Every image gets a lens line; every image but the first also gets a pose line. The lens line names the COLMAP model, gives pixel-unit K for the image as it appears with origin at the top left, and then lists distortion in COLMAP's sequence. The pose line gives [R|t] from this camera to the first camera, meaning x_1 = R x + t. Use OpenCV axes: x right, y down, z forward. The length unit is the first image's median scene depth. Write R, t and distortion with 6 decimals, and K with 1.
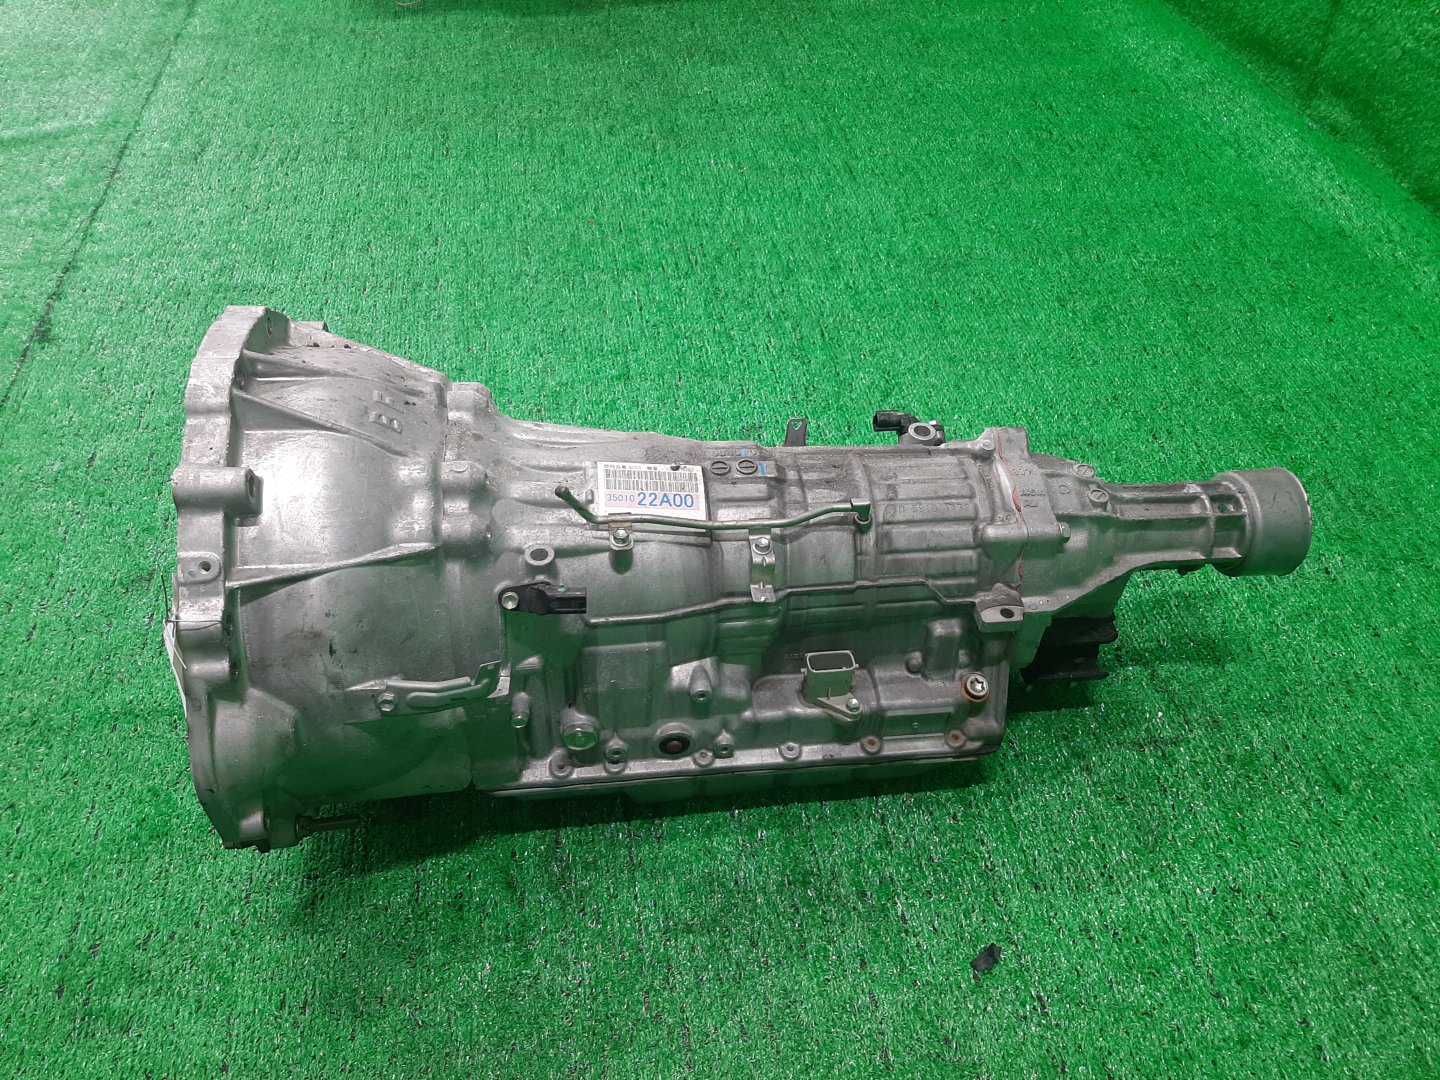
lens RADIAL K [[1096.4, 0, 719.1], [0, 1096.4, 540.7], [0, 0, 1]] dist [0.006375, 0.000151]
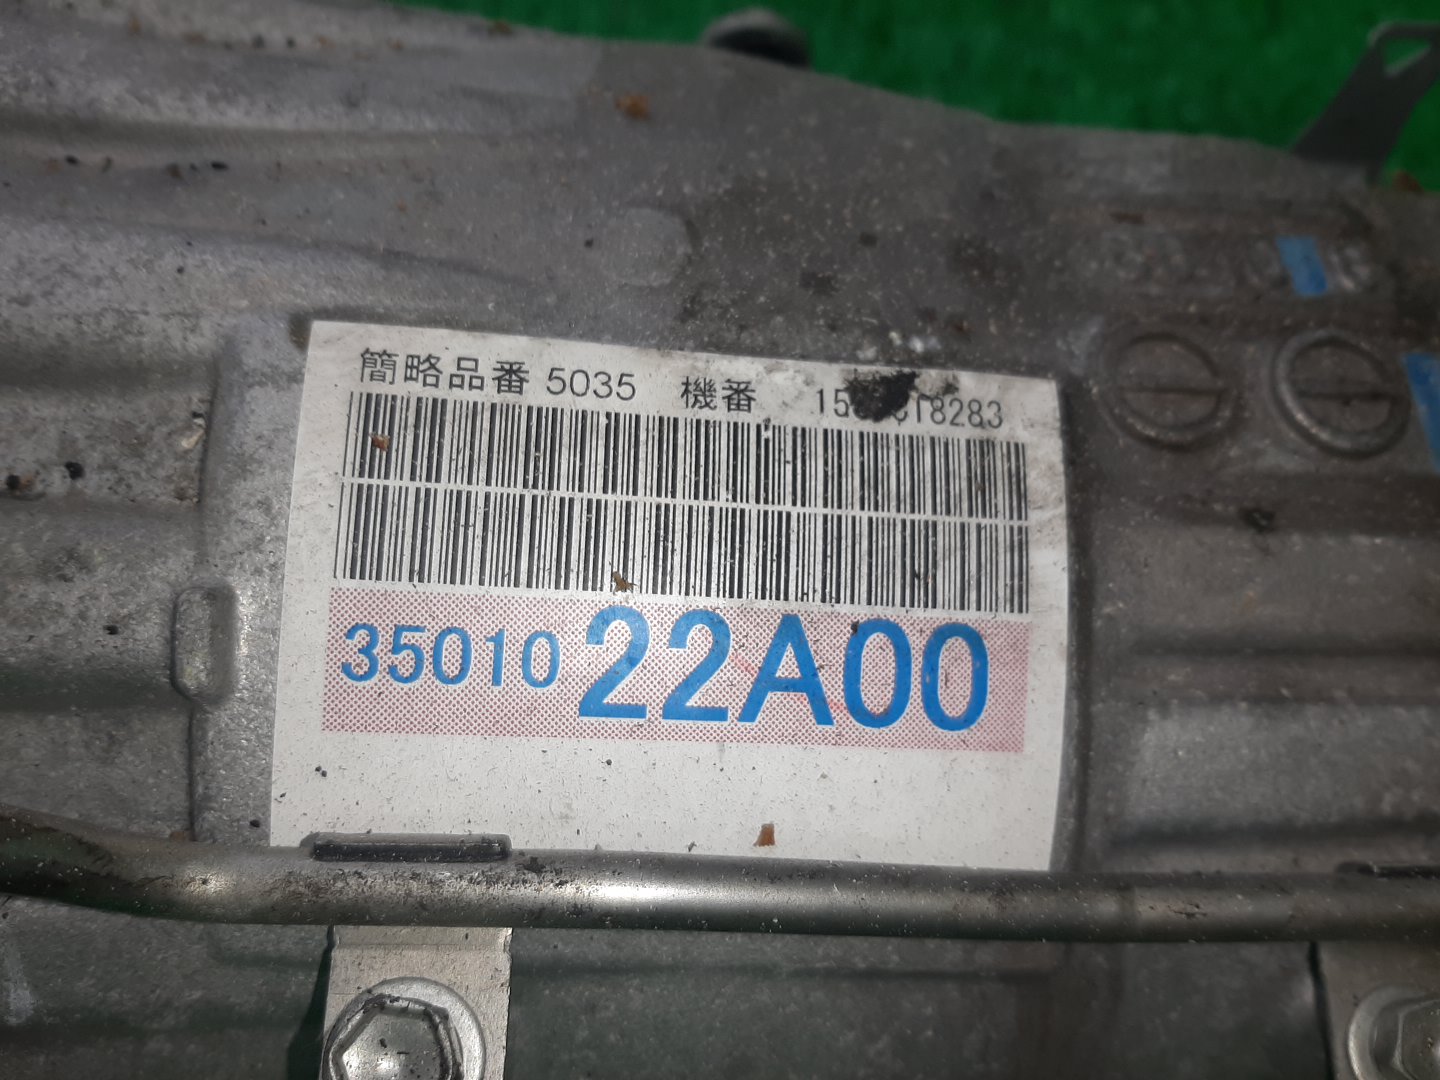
lens RADIAL K [[1096.4, 0, 720.9], [0, 1096.4, 539.8], [0, 0, 1]] dist [0.006375, 0.000151]
pose [[0.992163, 0.108948, -0.061182, -0.050017], [-0.079371, 0.927689, 0.364820, -0.099829], [0.096504, -0.357105, 0.929066, 0.867211]]
